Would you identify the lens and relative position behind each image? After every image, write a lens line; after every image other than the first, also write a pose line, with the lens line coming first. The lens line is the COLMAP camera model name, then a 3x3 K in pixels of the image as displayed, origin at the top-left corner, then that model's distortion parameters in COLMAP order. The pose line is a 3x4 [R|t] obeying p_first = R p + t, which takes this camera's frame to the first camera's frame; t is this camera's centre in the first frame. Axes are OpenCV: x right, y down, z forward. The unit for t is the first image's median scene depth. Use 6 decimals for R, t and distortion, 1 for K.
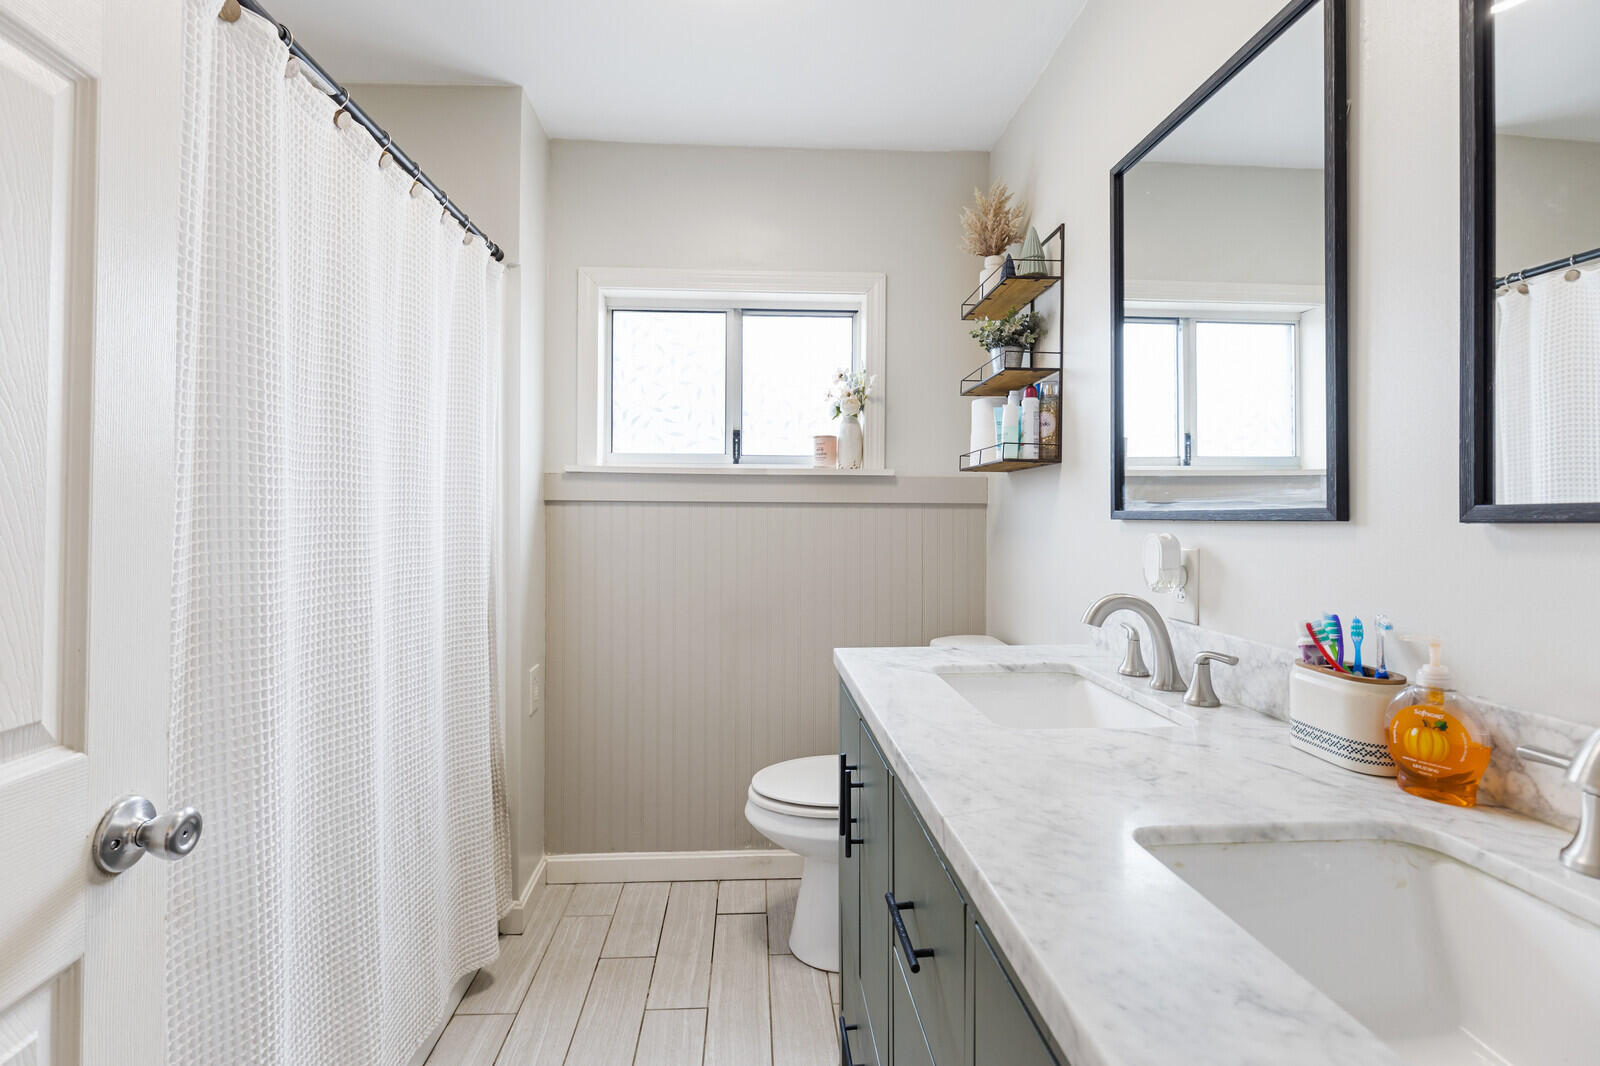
lens RADIAL K [[735.3, 0, 796.3], [0, 735.3, 522.9], [0, 0, 1]] dist [-0.002465, -0.000302]
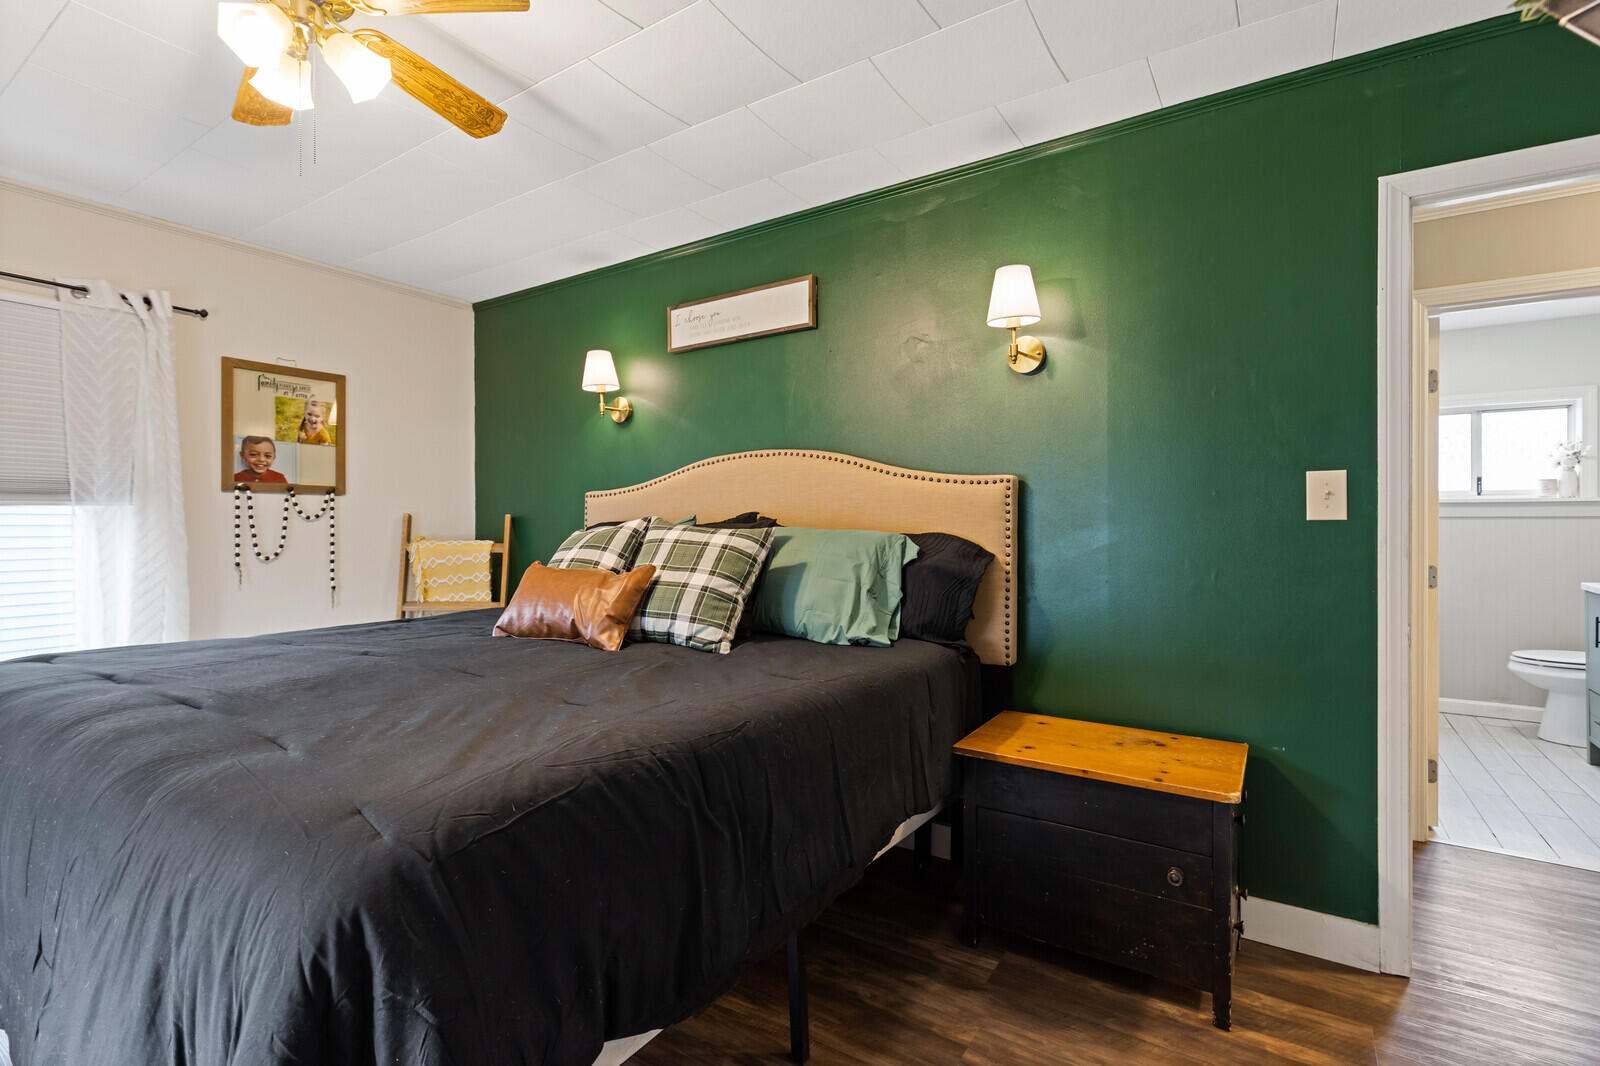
lens RADIAL K [[735.3, 0, 801.1], [0, 735.3, 532.6], [0, 0, 1]] dist [-0.002465, -0.000302]
pose [[0.787495, -0.000316, -0.616322, -0.294240], [0.001611, 0.999998, 0.001545, 0.006390], [0.616320, -0.002209, 0.787493, -1.529822]]
